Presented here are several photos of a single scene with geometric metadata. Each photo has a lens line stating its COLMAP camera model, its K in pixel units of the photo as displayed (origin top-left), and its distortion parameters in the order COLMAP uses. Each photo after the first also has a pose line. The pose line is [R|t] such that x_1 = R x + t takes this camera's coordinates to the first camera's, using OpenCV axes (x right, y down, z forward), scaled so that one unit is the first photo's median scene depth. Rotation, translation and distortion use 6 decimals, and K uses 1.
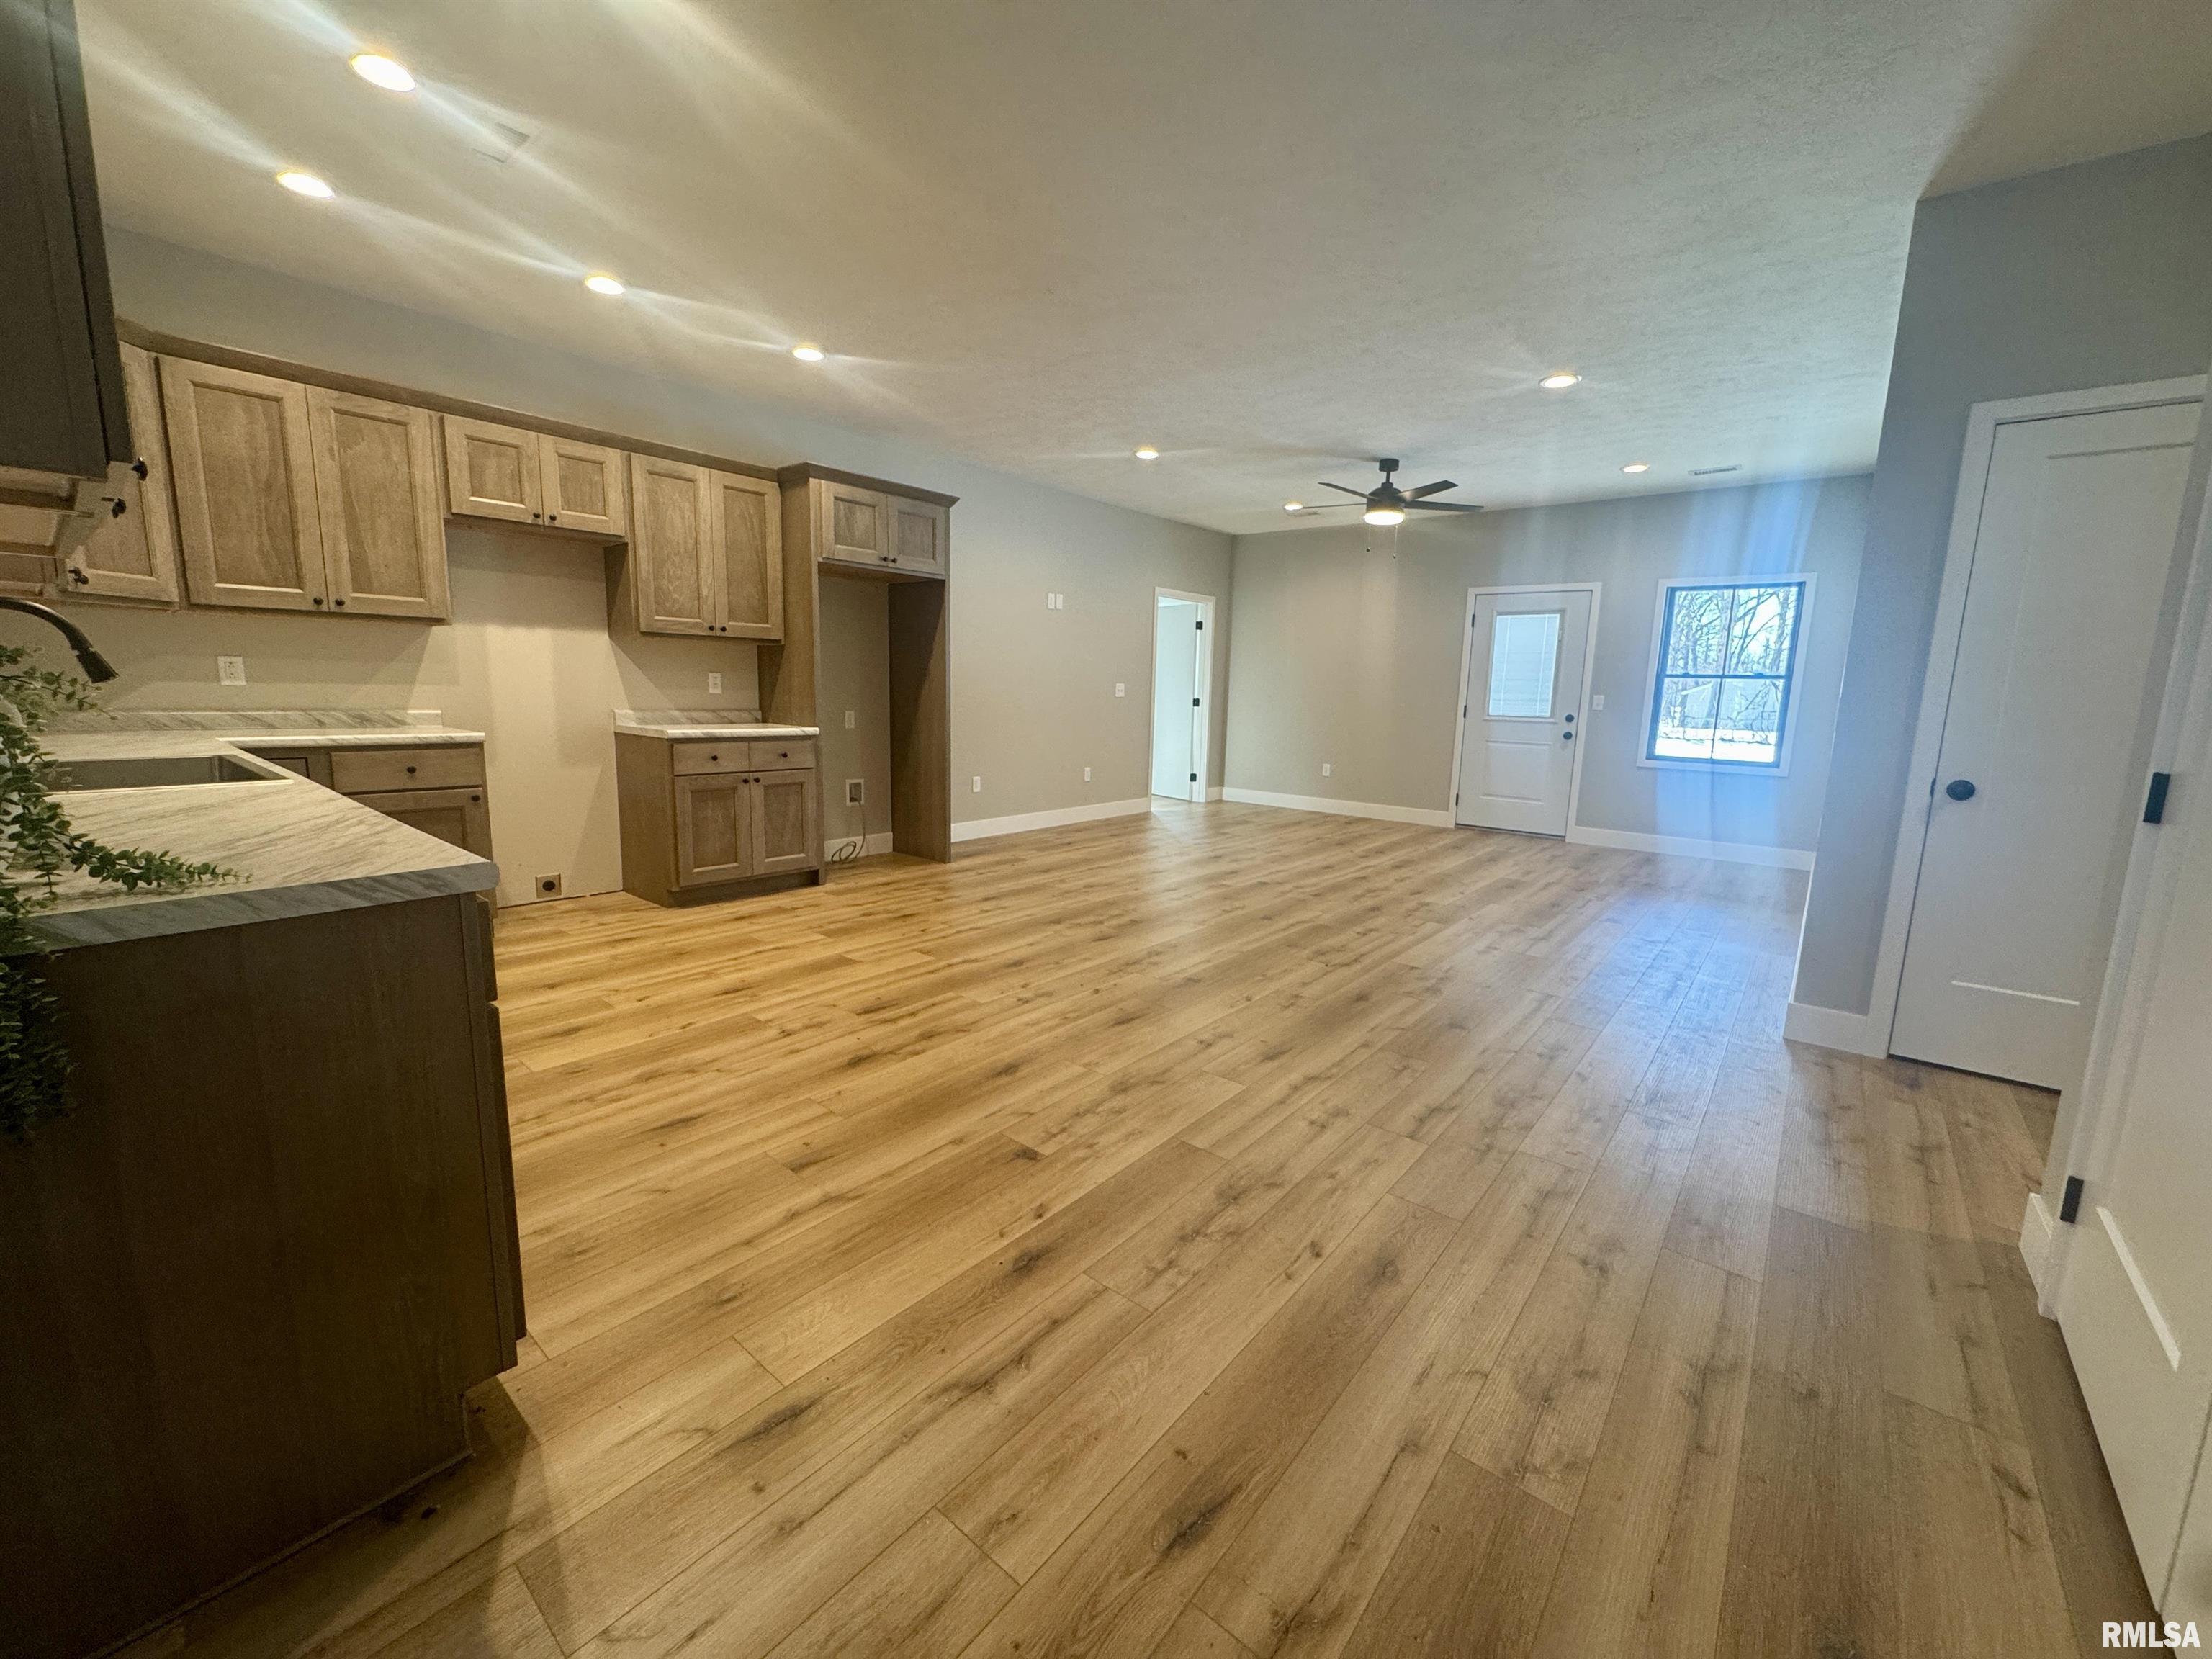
lens RADIAL K [[879.9, 0, 1108.6], [0, 879.9, 824.1], [0, 0, 1]] dist [-0.004342, 0.000456]
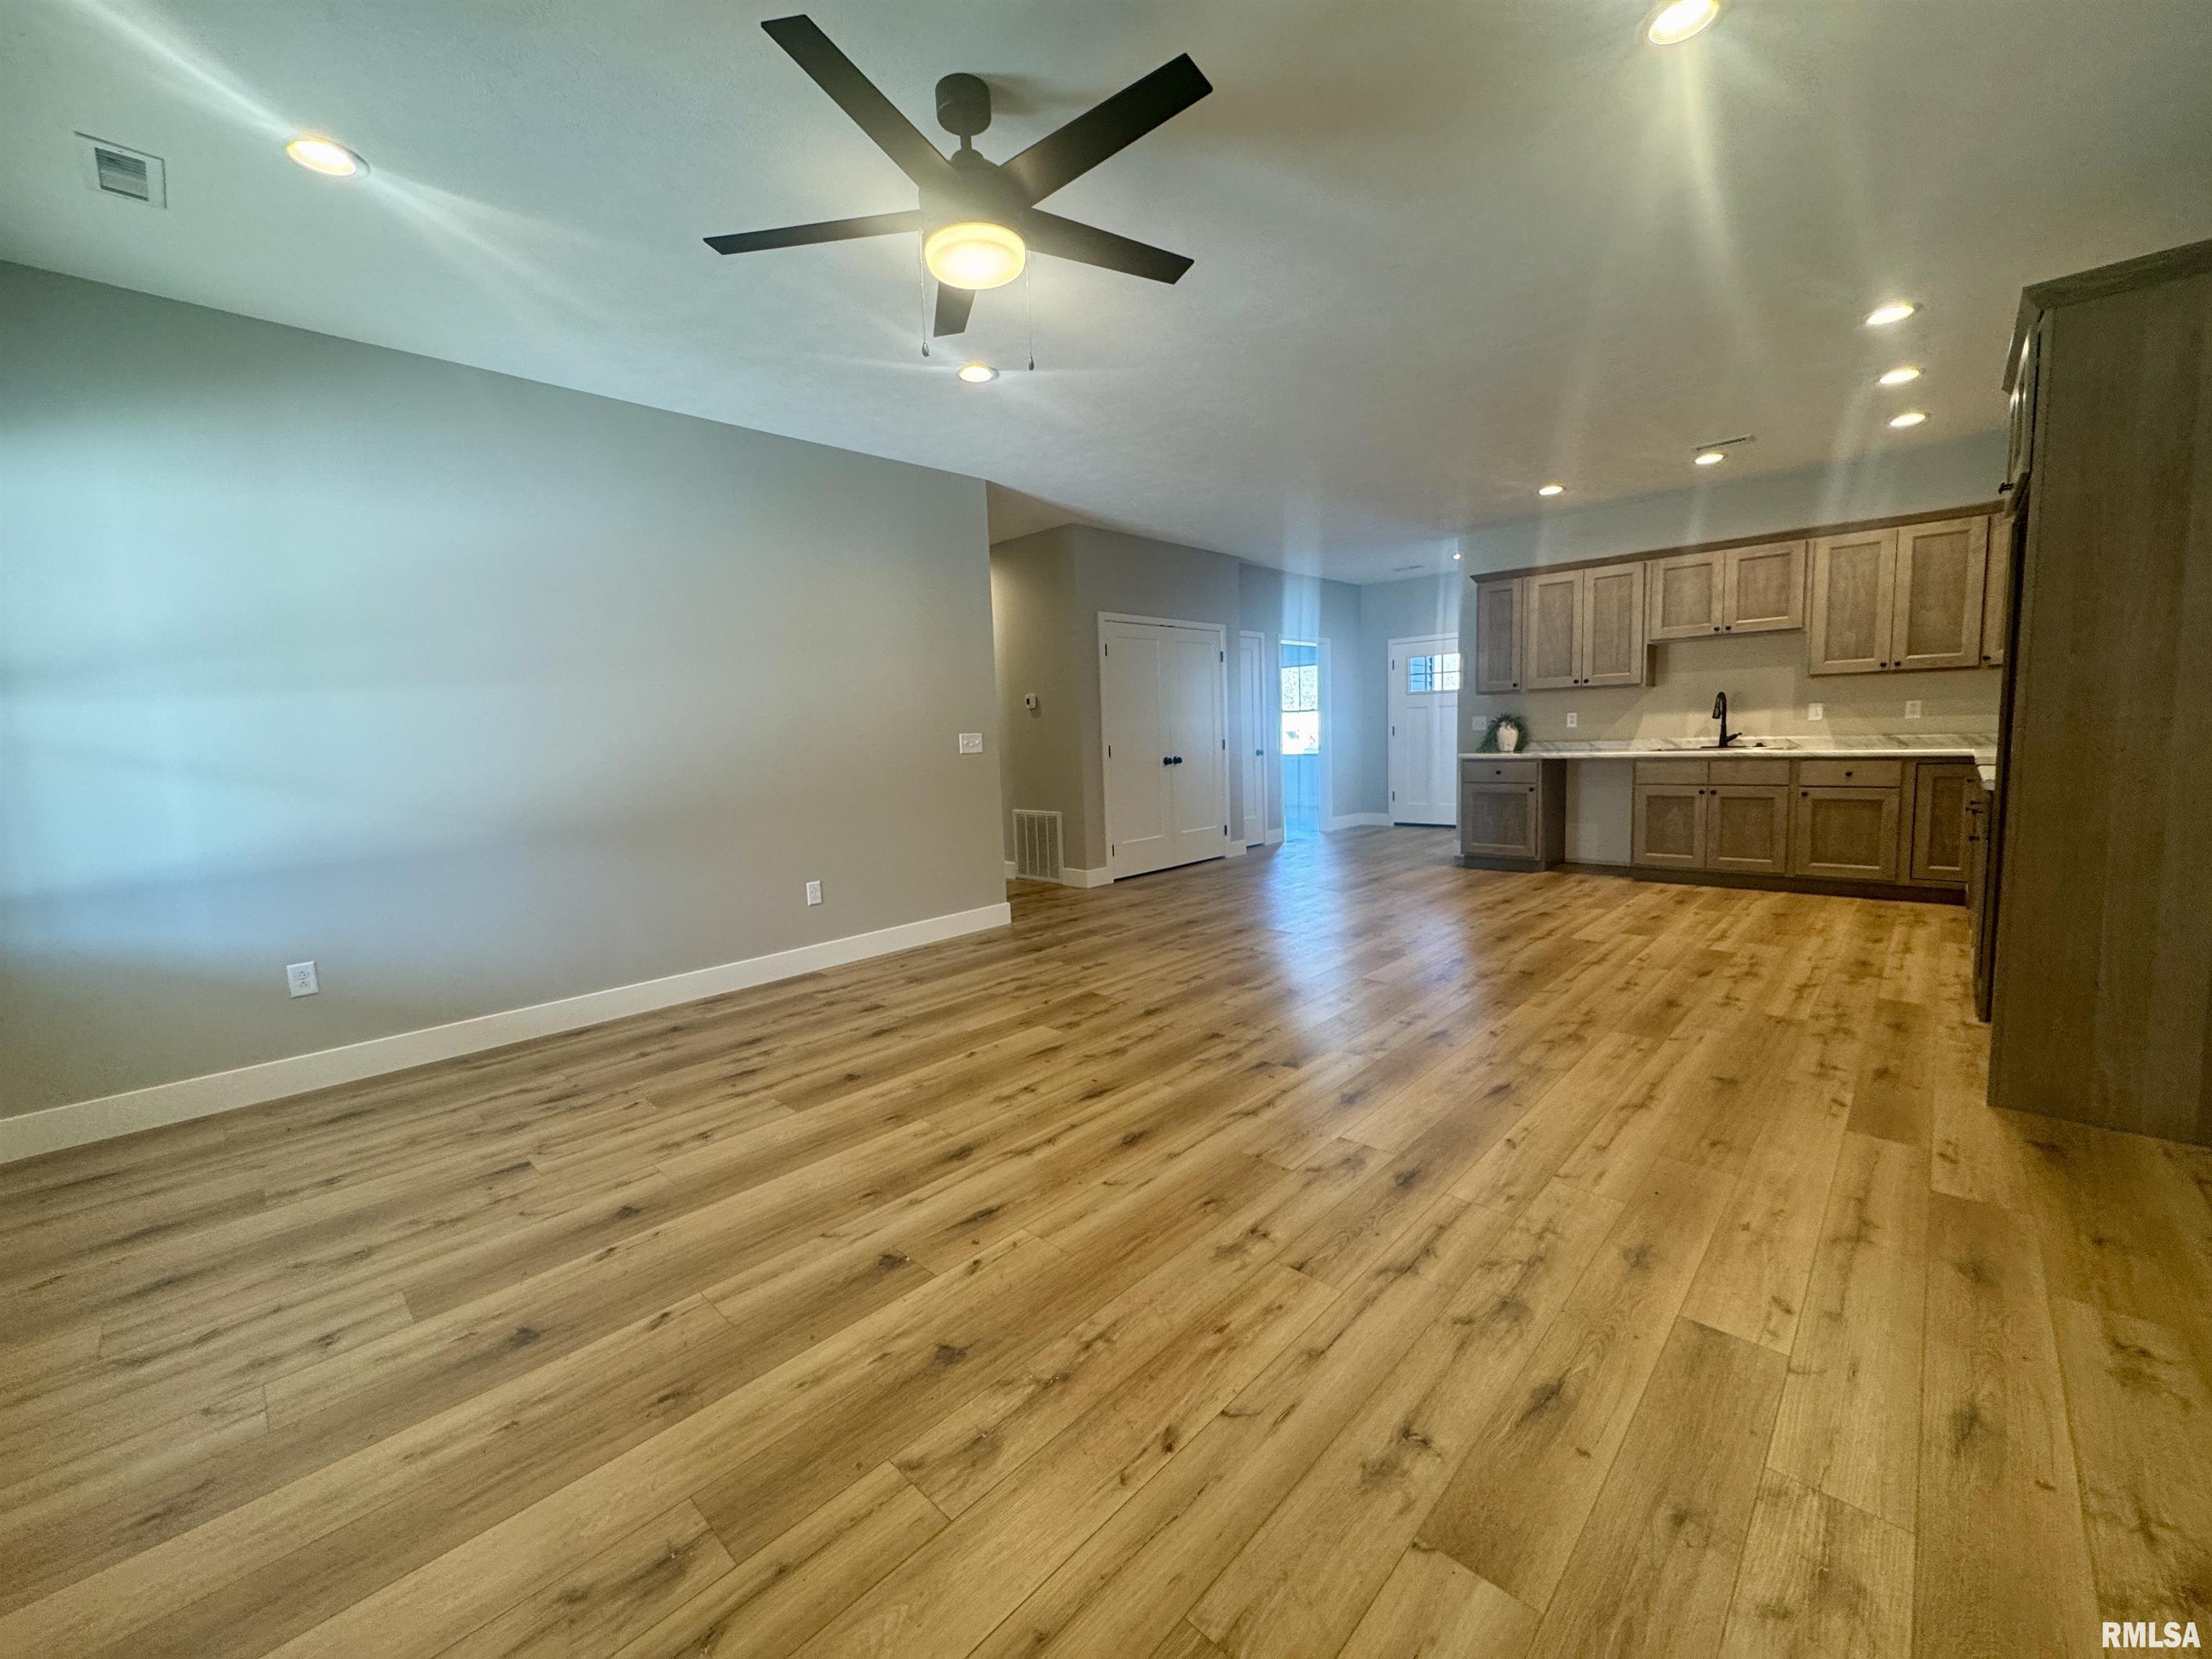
lens RADIAL K [[879.9, 0, 1108.6], [0, 879.9, 824.1], [0, 0, 1]] dist [-0.004342, 0.000456]
pose [[-0.997661, 0.001215, 0.068351, 0.383858], [0.019170, 0.964697, 0.262662, -0.354007], [-0.065619, 0.263358, -0.962464, 2.274824]]
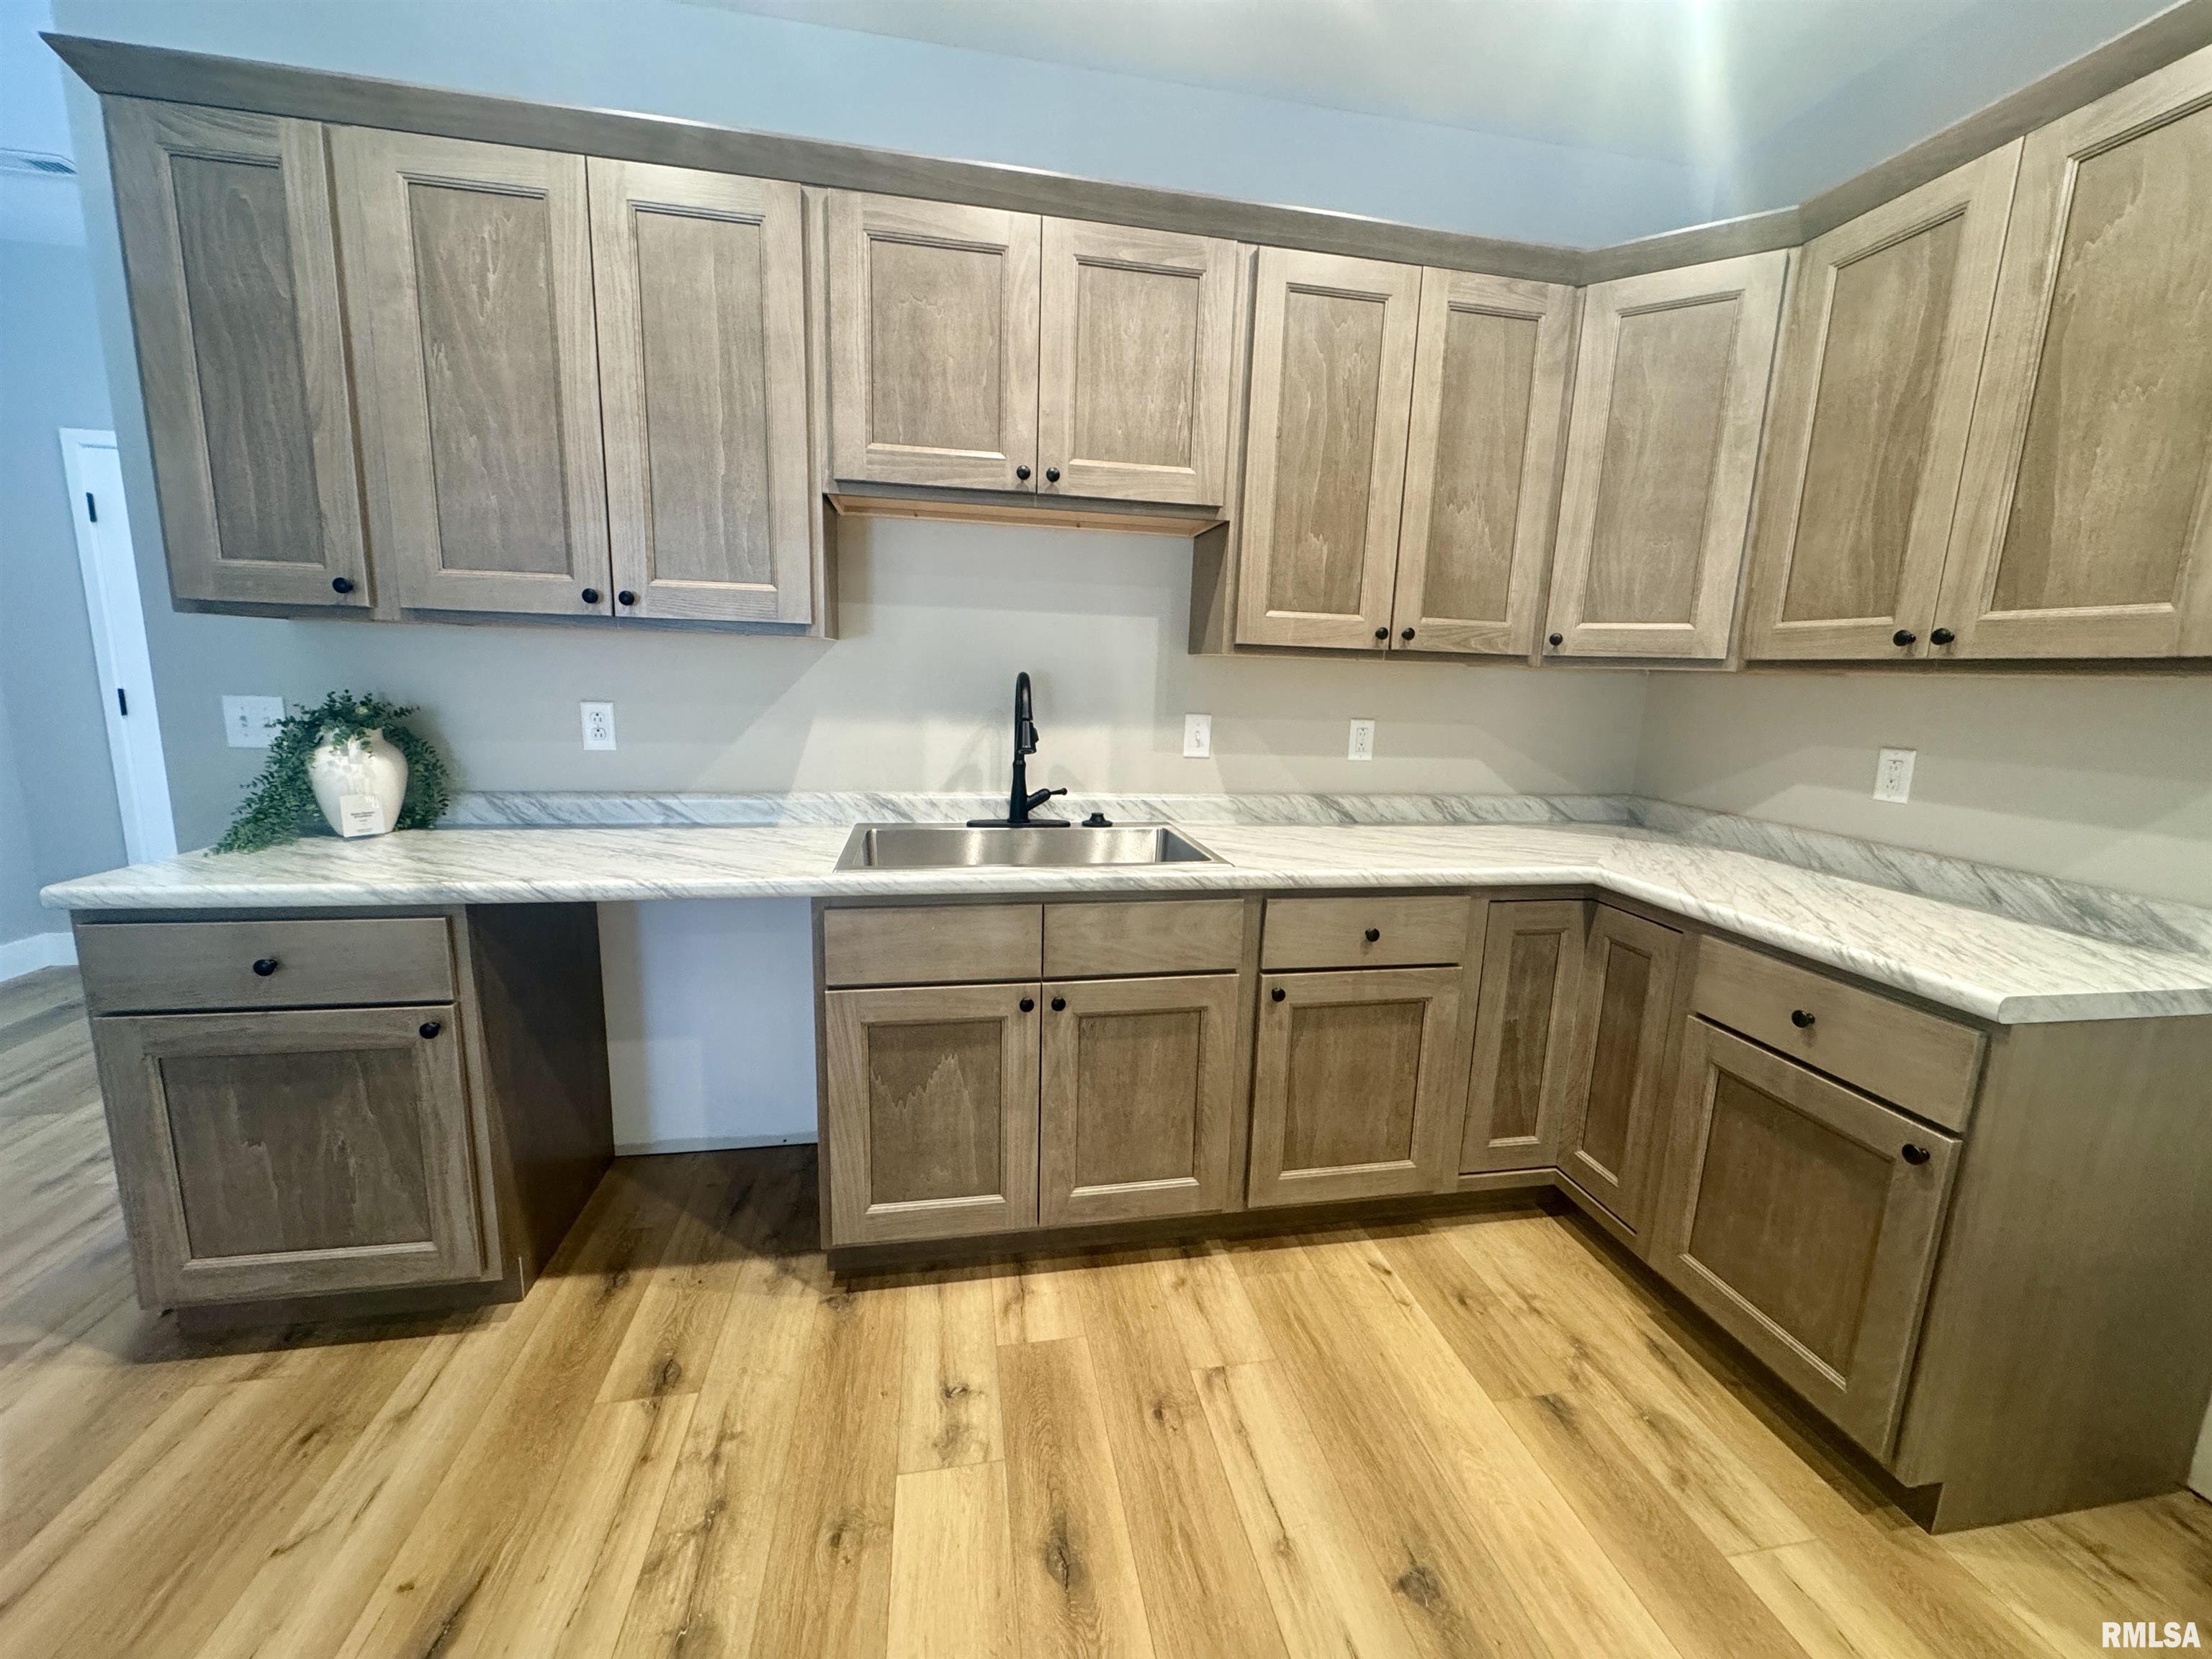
lens RADIAL K [[879.9, 0, 1108.6], [0, 879.9, 824.1], [0, 0, 1]] dist [-0.004342, 0.000456]
pose [[-0.639483, 0.084894, -0.764103, -0.251665], [-0.170062, 0.953644, 0.248279, -0.193456], [0.749760, 0.288715, -0.595402, 0.939658]]
